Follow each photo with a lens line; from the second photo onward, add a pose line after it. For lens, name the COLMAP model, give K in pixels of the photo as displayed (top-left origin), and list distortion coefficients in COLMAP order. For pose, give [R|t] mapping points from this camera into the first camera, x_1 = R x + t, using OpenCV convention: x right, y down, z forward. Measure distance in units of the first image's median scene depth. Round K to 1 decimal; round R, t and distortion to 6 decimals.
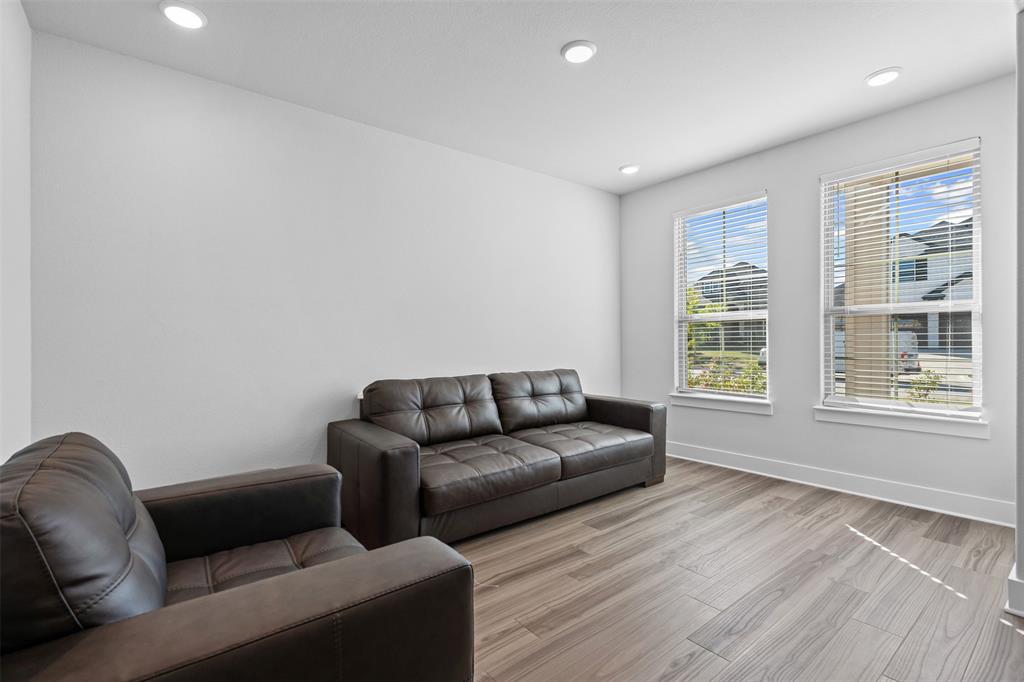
lens RADIAL K [[468.6, 0, 512.0], [0, 468.6, 341.0], [0, 0, 1]] dist [-0.002034, 0.000074]
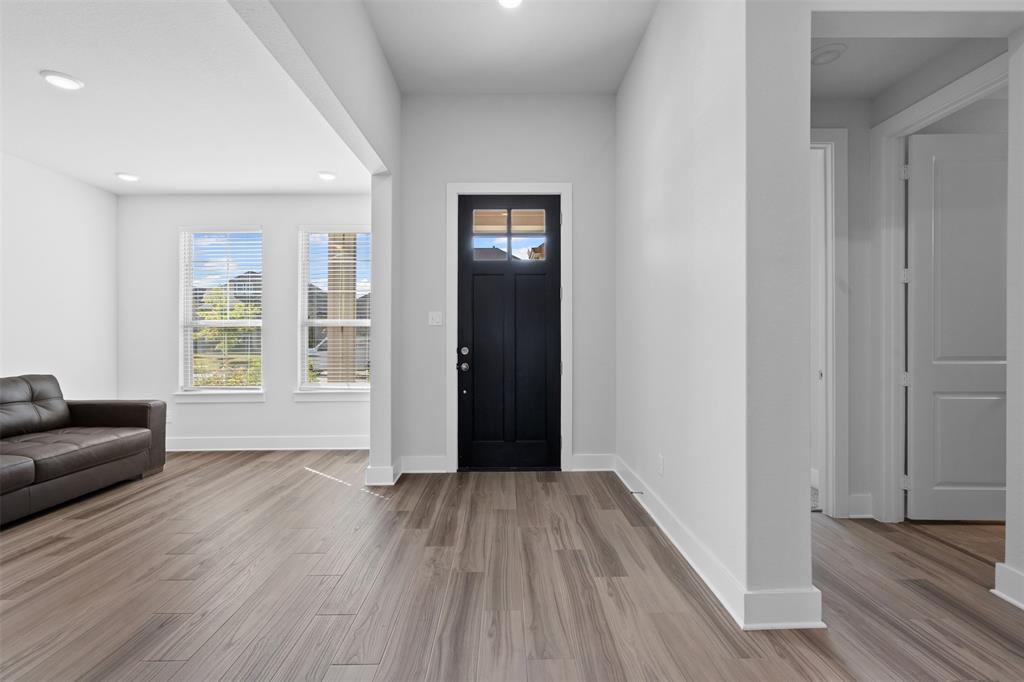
lens RADIAL K [[468.6, 0, 512.0], [0, 468.6, 341.0], [0, 0, 1]] dist [-0.002034, 0.000074]
pose [[0.609323, 0.005443, 0.792904, -0.055090], [-0.000610, 0.999979, -0.006396, -0.001059], [-0.792922, 0.003414, 0.609313, -0.341981]]
